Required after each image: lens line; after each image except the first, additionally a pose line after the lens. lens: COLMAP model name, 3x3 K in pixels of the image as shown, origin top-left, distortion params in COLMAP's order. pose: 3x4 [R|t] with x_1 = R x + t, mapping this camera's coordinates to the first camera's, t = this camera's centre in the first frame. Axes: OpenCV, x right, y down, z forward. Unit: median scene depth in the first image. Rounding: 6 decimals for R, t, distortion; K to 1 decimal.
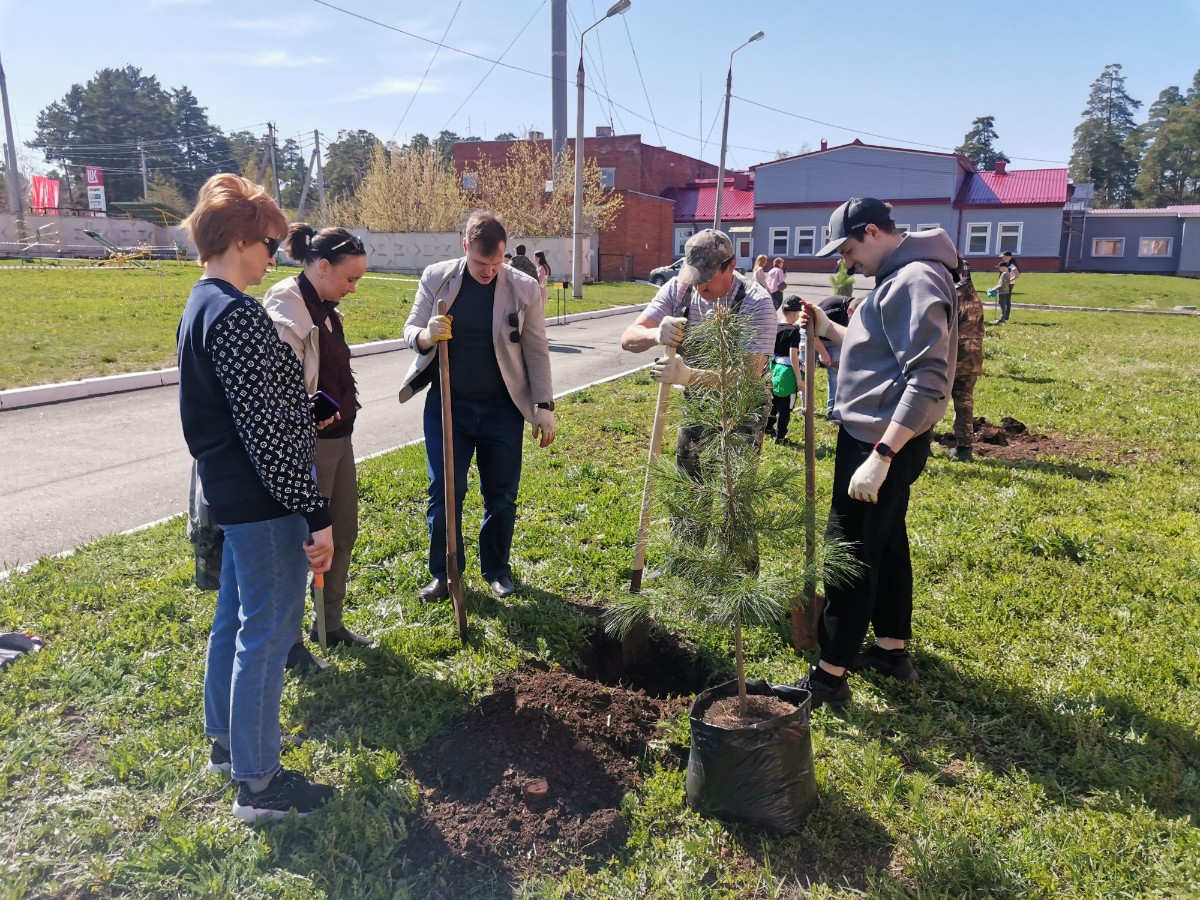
lens RADIAL K [[901.6, 0, 600.0], [0, 901.6, 450.0], [0, 0, 1]] dist [0.068585, -0.090523]
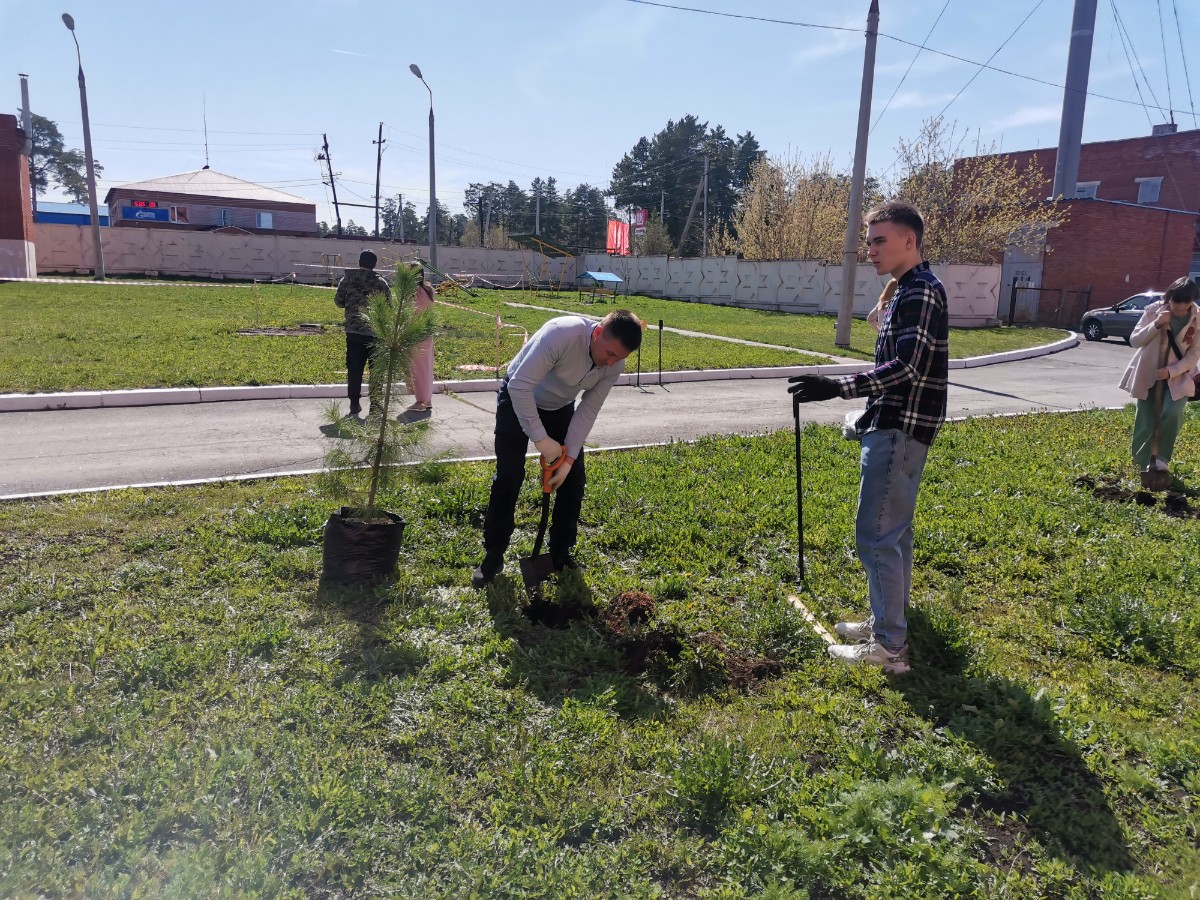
lens RADIAL K [[895.7, 0, 600.0], [0, 895.7, 450.0], [0, 0, 1]] dist [0.054152, -0.075351]
pose [[0.801905, 0.116560, -0.585971, 0.098122], [-0.139718, 0.990175, 0.005757, -0.029173], [0.580884, 0.077254, 0.810312, 0.146501]]
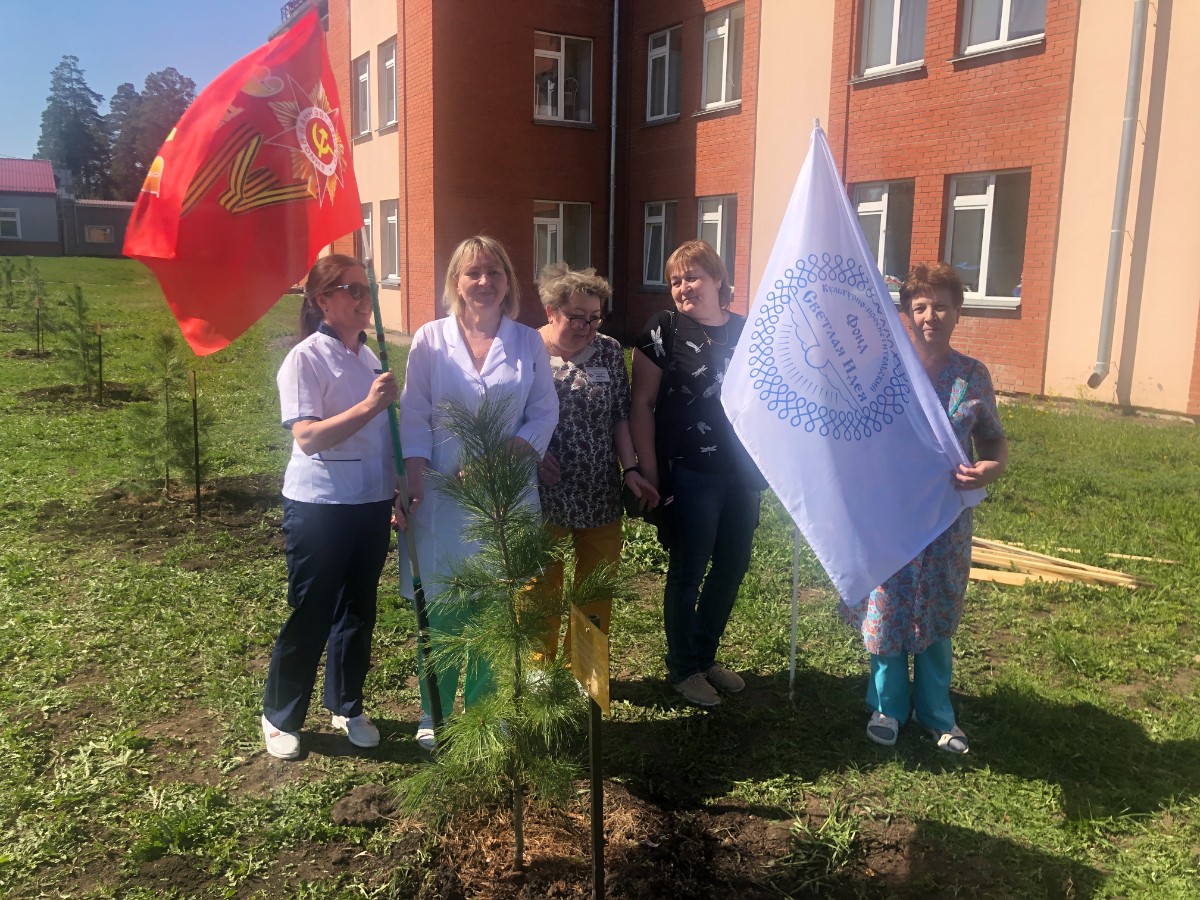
lens RADIAL K [[1027.2, 0, 600.0], [0, 1027.2, 450.0], [0, 0, 1]] dist [-0.035792, 0.045701]
pose [[0.575194, -0.133785, 0.807003, -0.121290], [0.139162, 0.988158, 0.064629, 0.038201], [-0.806093, 0.075130, 0.587001, -0.183830]]
